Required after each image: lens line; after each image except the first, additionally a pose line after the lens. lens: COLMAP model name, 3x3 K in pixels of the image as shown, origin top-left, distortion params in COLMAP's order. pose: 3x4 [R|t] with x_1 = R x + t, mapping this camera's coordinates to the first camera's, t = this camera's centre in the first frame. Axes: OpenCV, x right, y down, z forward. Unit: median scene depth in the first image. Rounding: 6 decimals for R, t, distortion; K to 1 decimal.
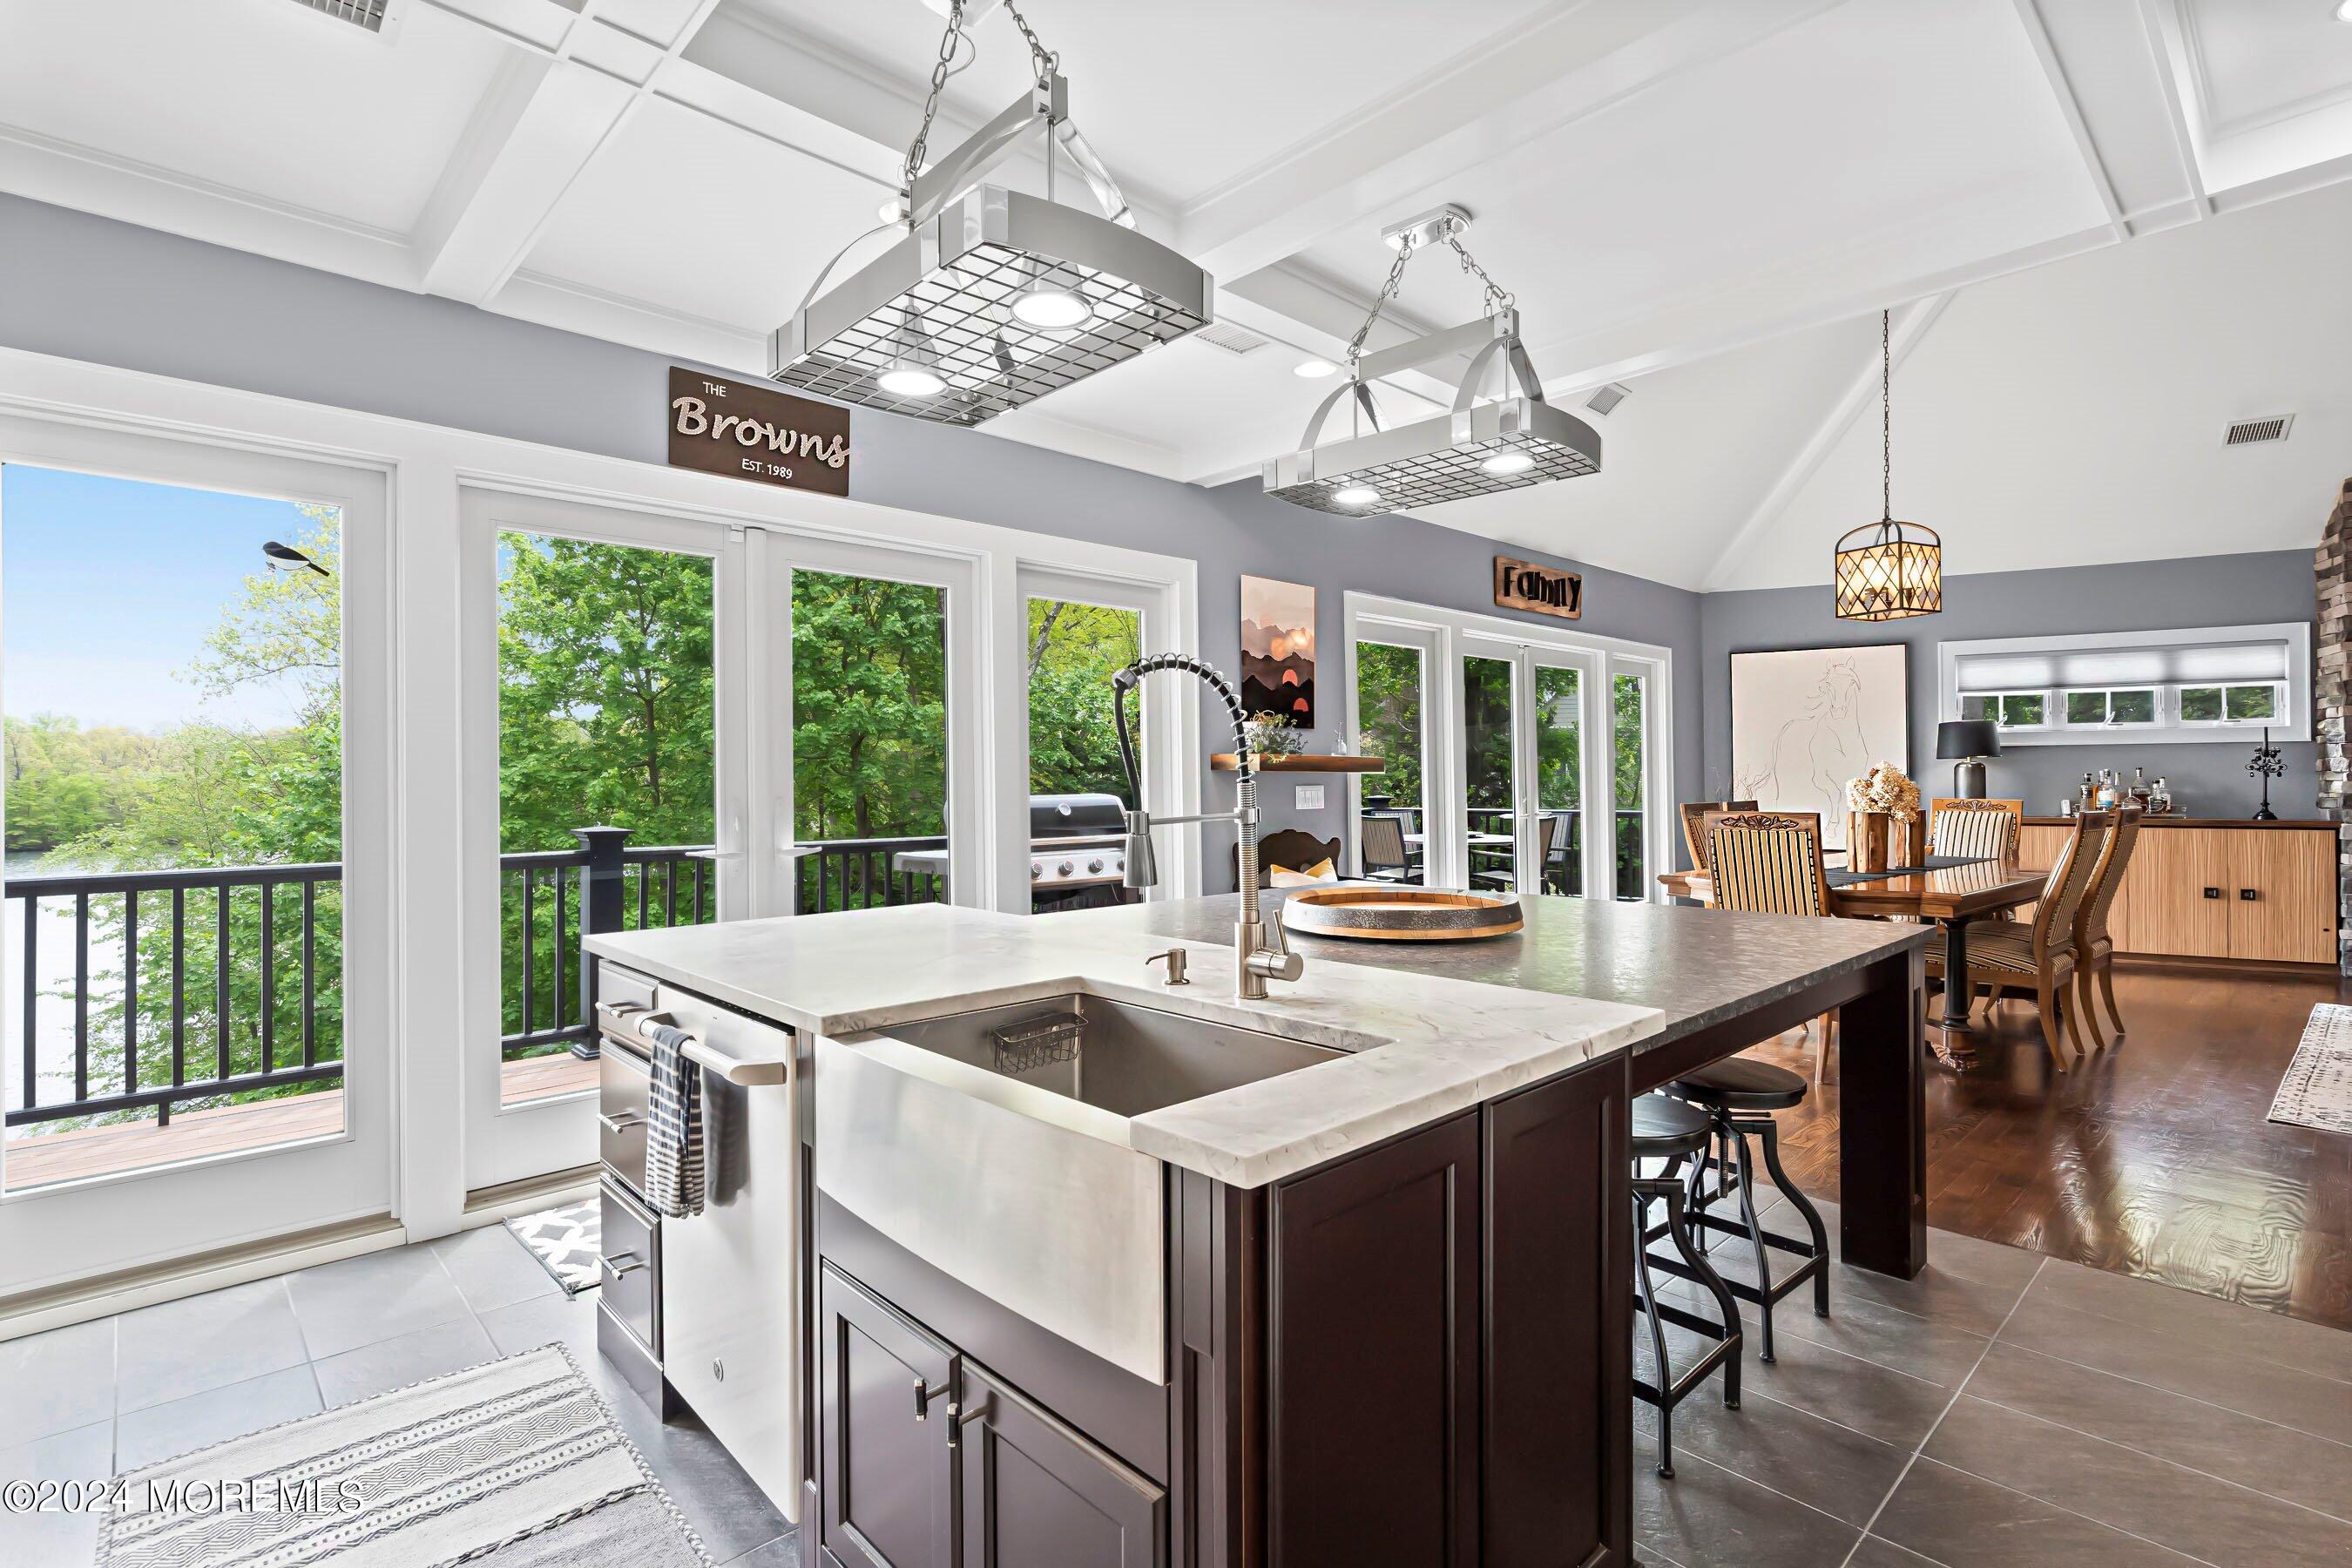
lens RADIAL K [[1114.7, 0, 1175.9], [0, 1114.7, 783.1], [0, 0, 1]] dist [-0.000621, 0.000837]
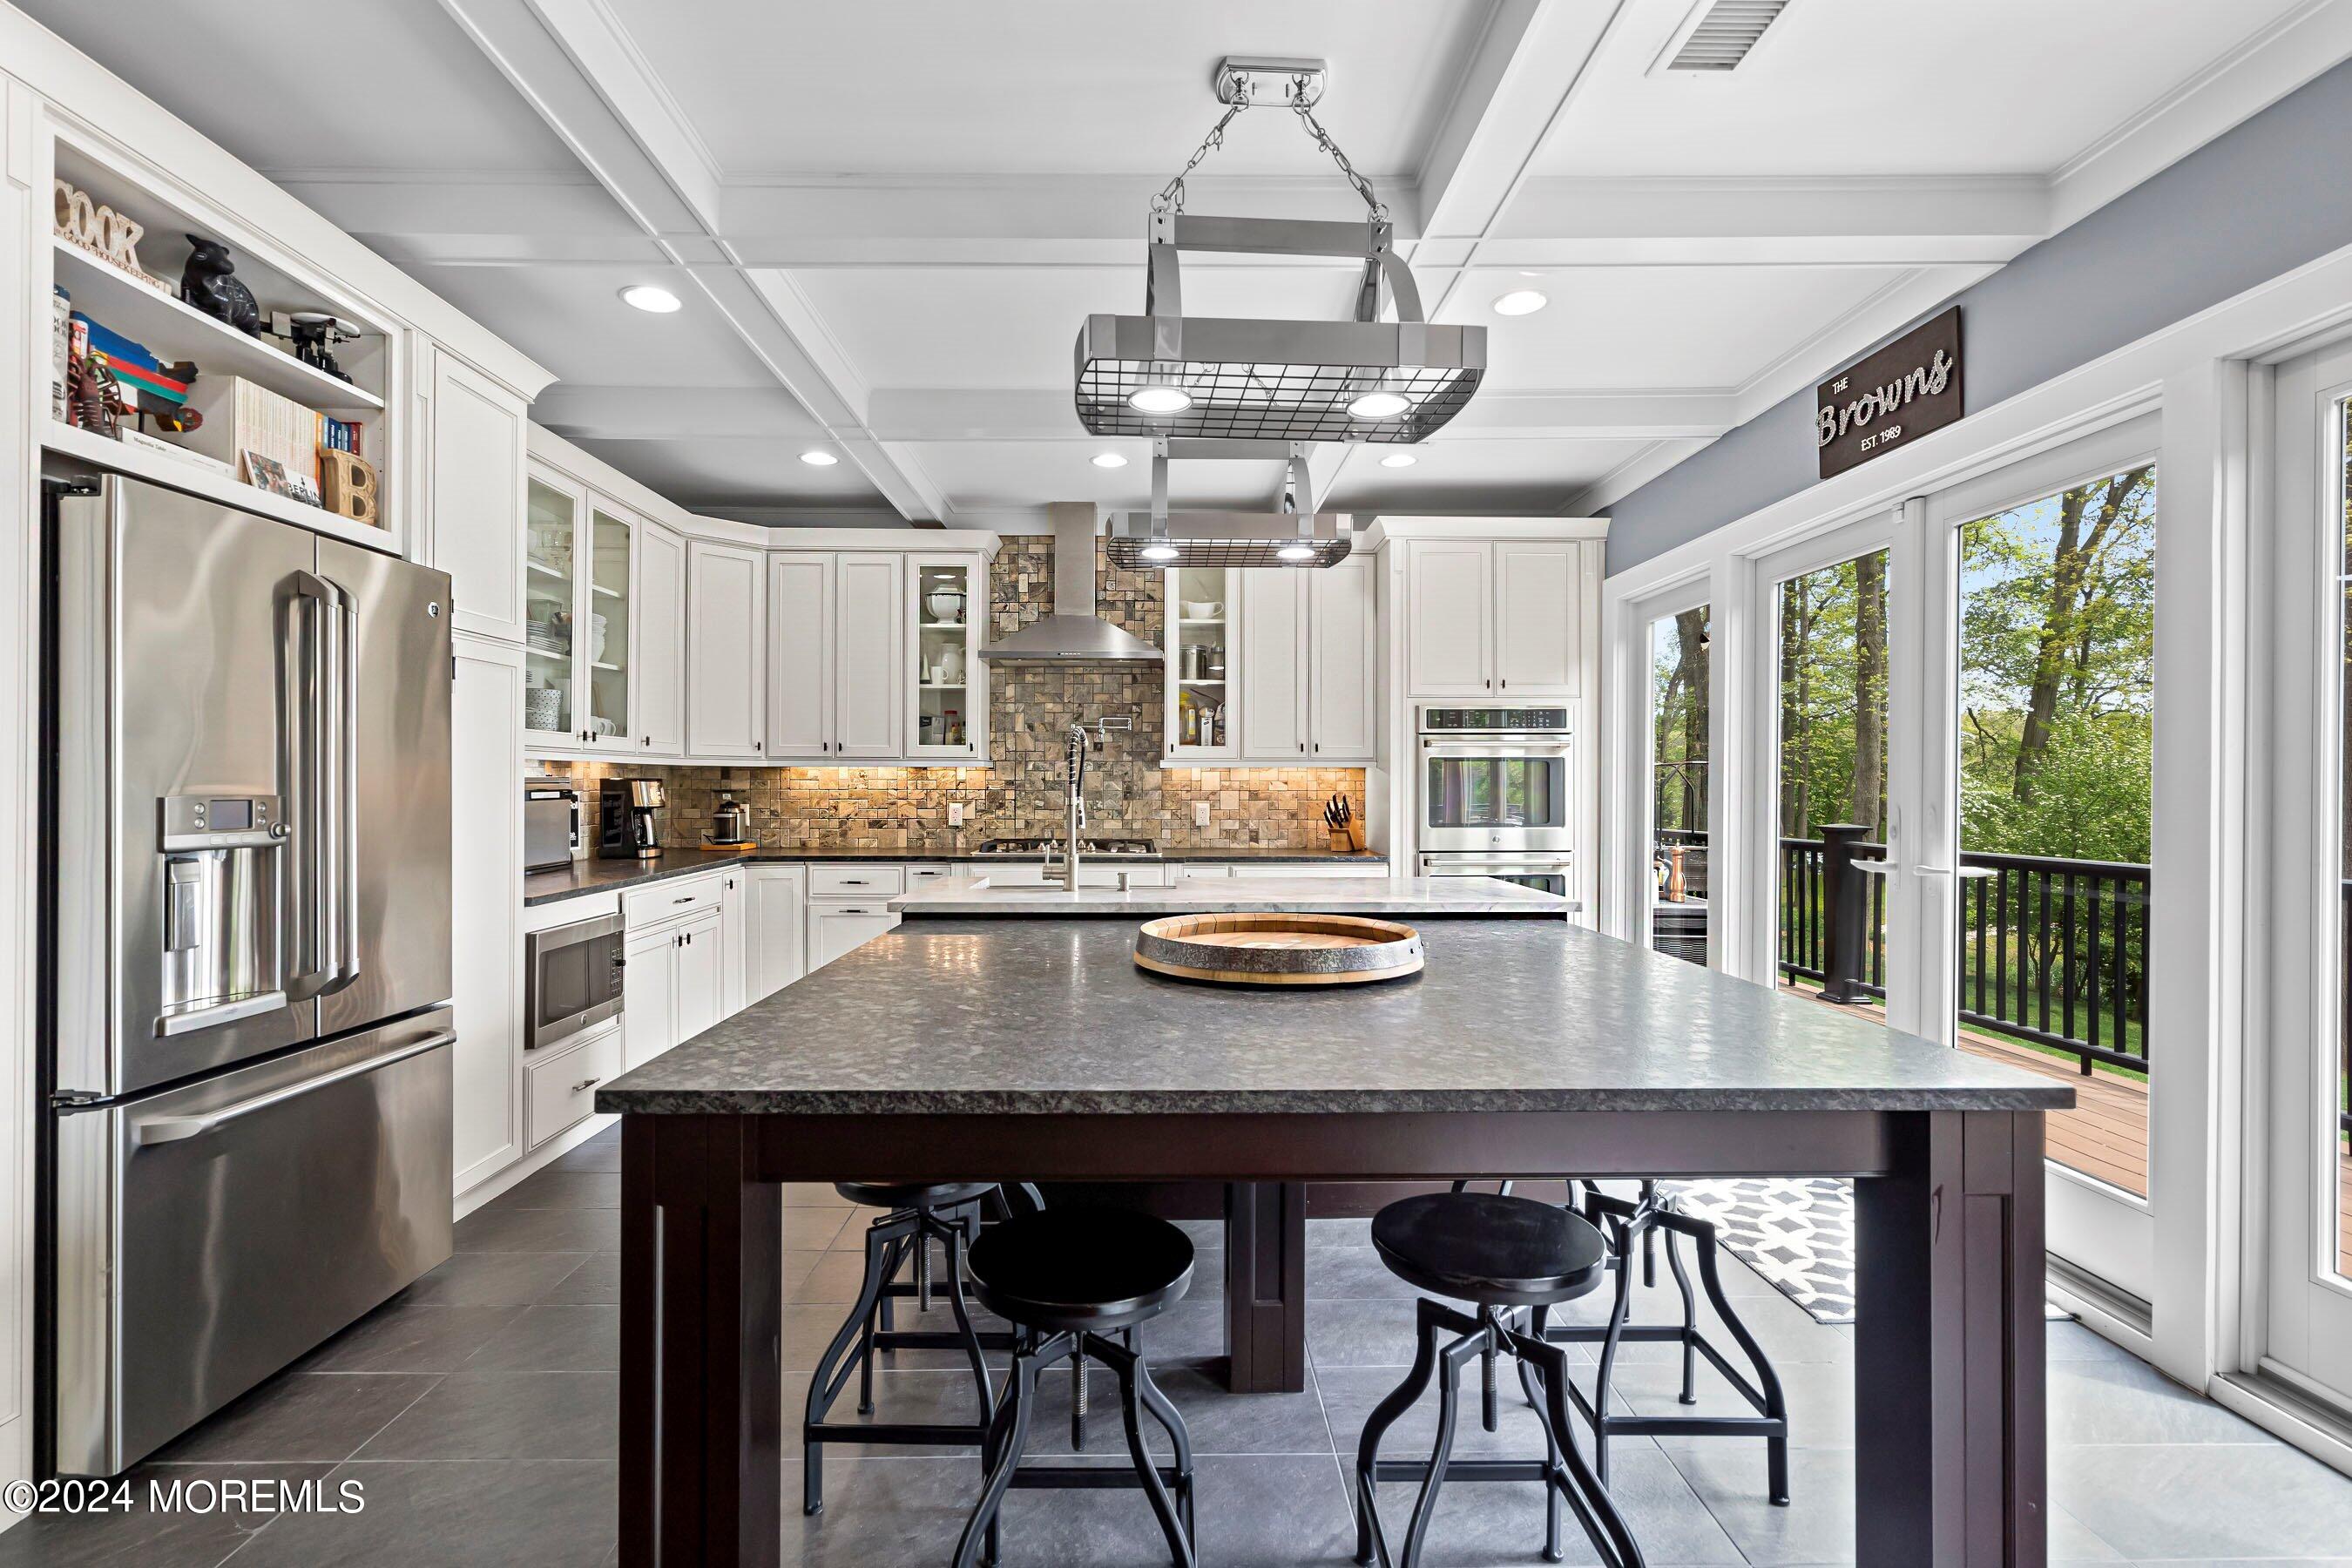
lens RADIAL K [[1114.7, 0, 1166.7], [0, 1114.7, 791.2], [0, 0, 1]] dist [-0.000621, 0.000837]
pose [[-0.672277, 0.007191, -0.740265, 0.683114], [0.004788, 0.999974, 0.005366, -0.006803], [0.740285, 0.000063, -0.672294, 1.180471]]
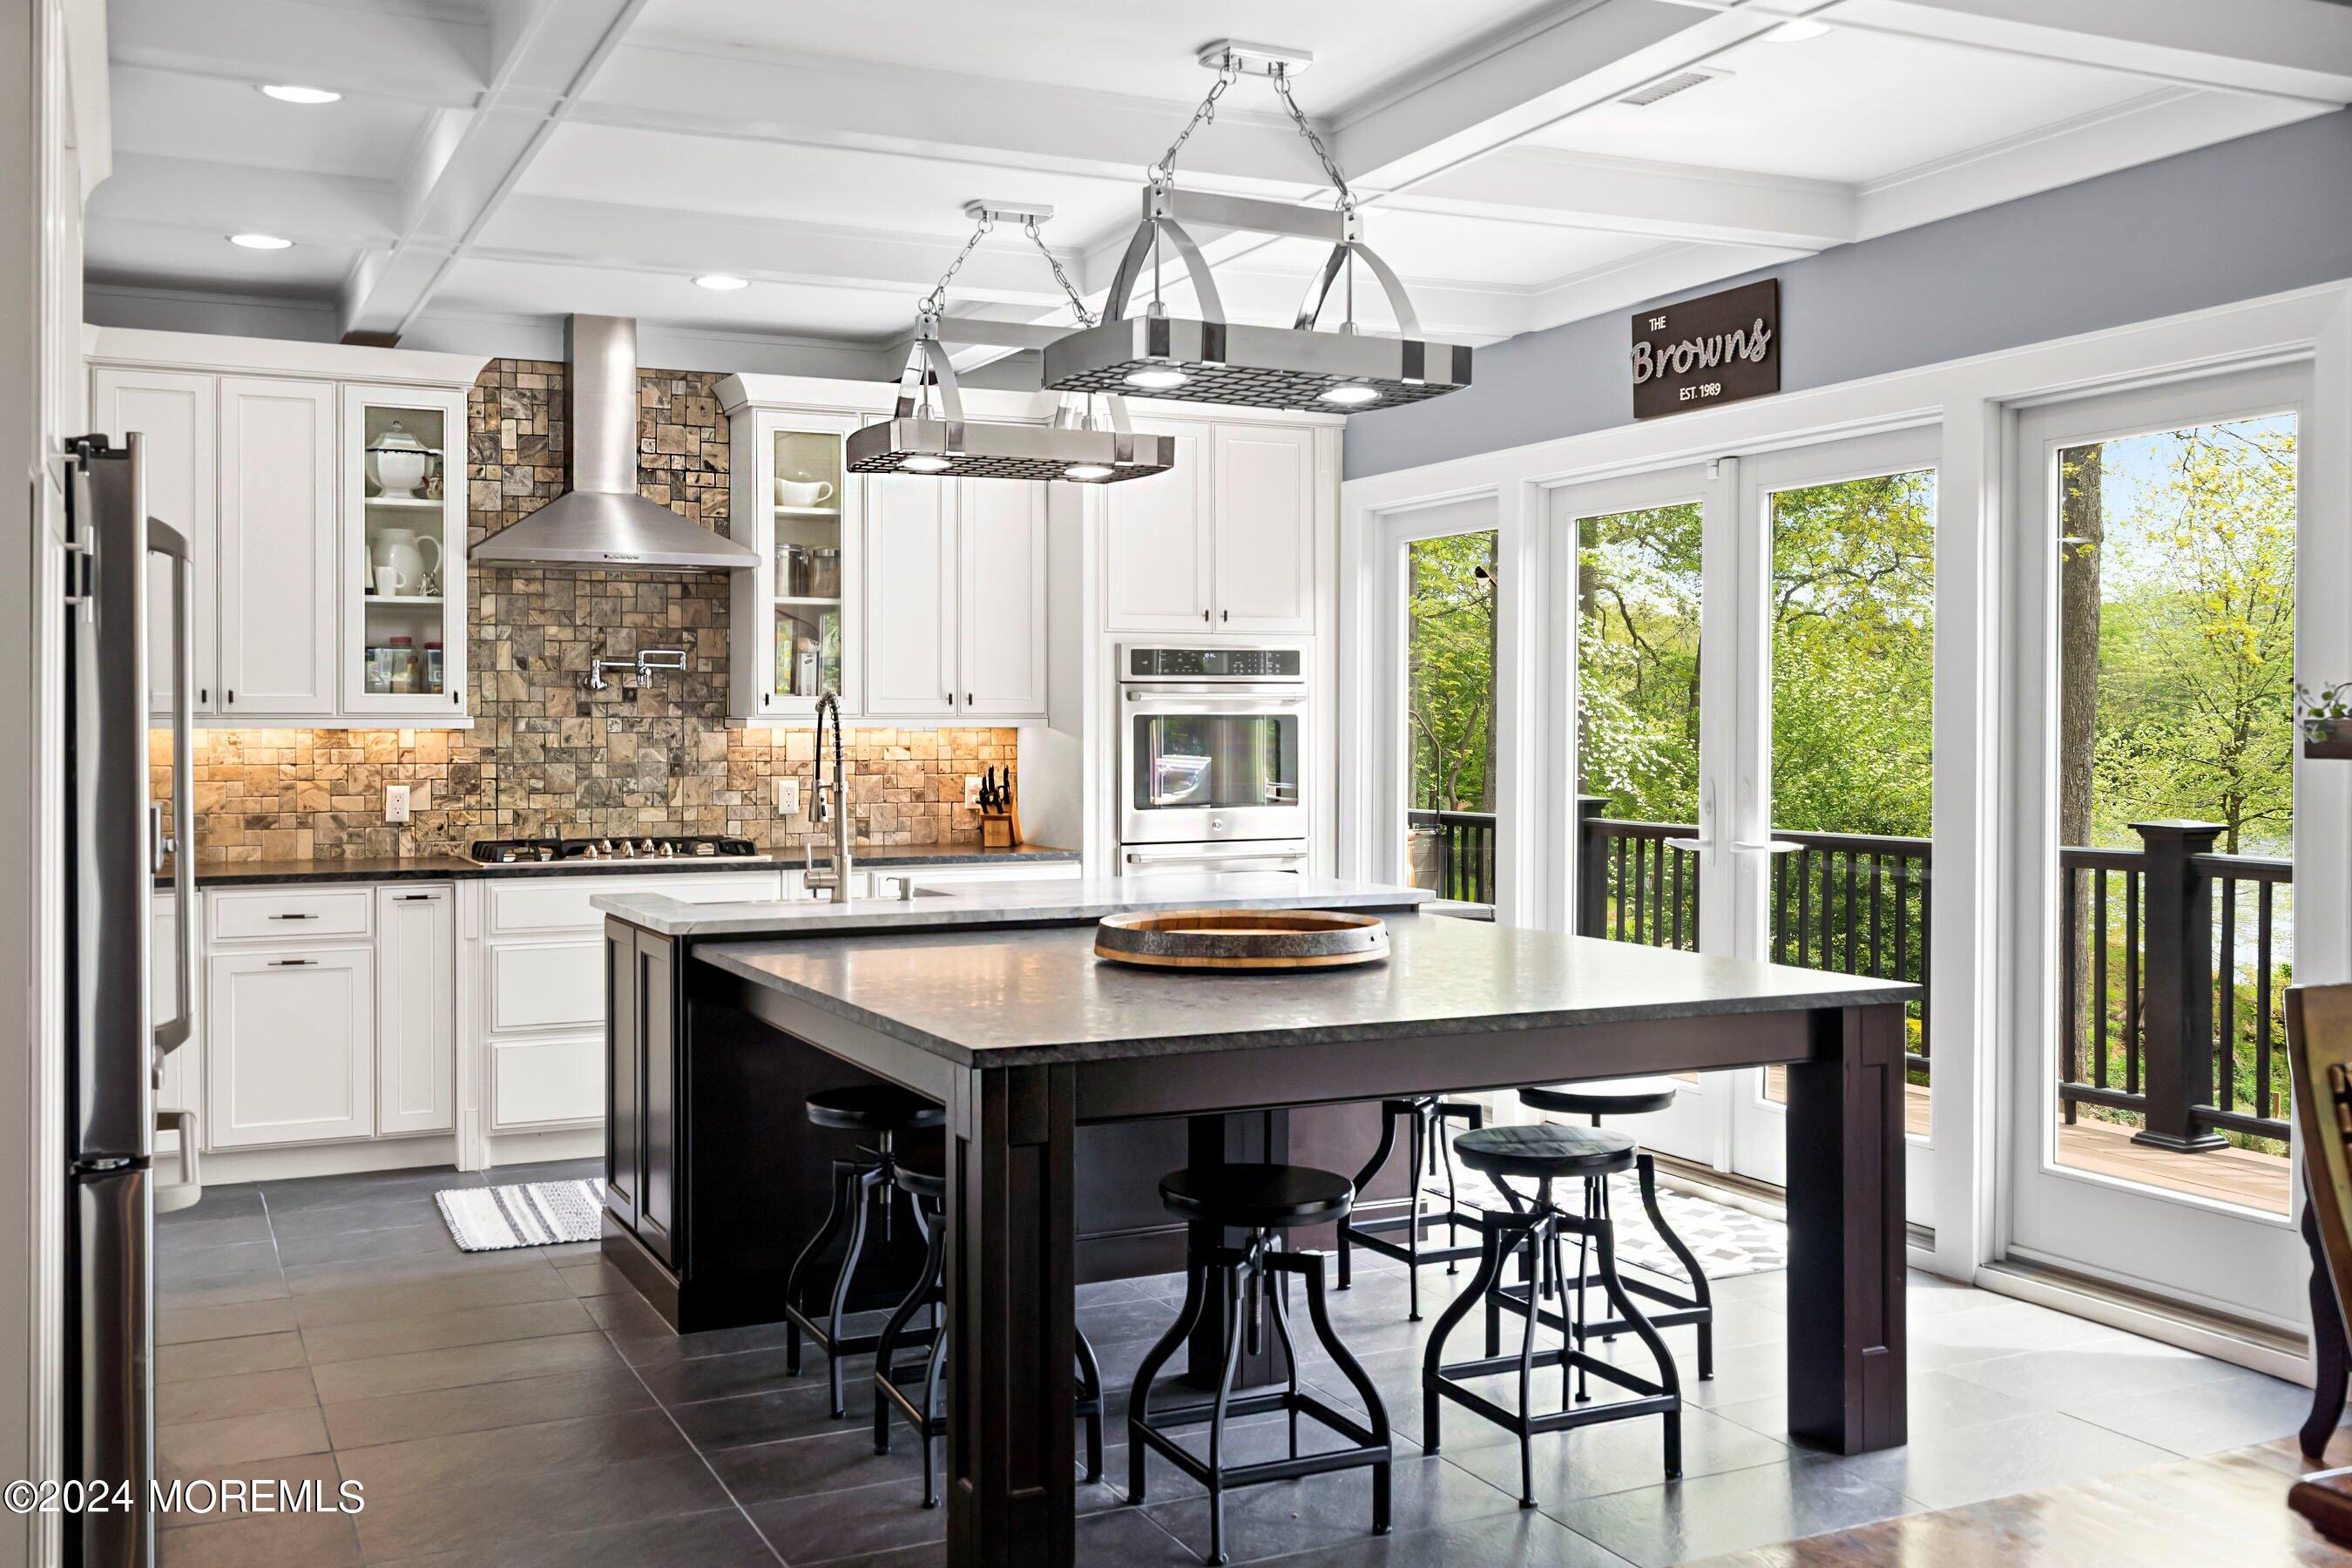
lens RADIAL K [[2213.8, 0, 1177.2], [0, 2213.8, 771.1], [0, 0, 1]] dist [0.003224, 0.000000]
pose [[-0.299923, 0.025013, -0.953635, 1.365786], [0.007039, 0.999687, 0.024007, -0.037536], [0.953937, 0.000487, -0.300005, 1.129225]]
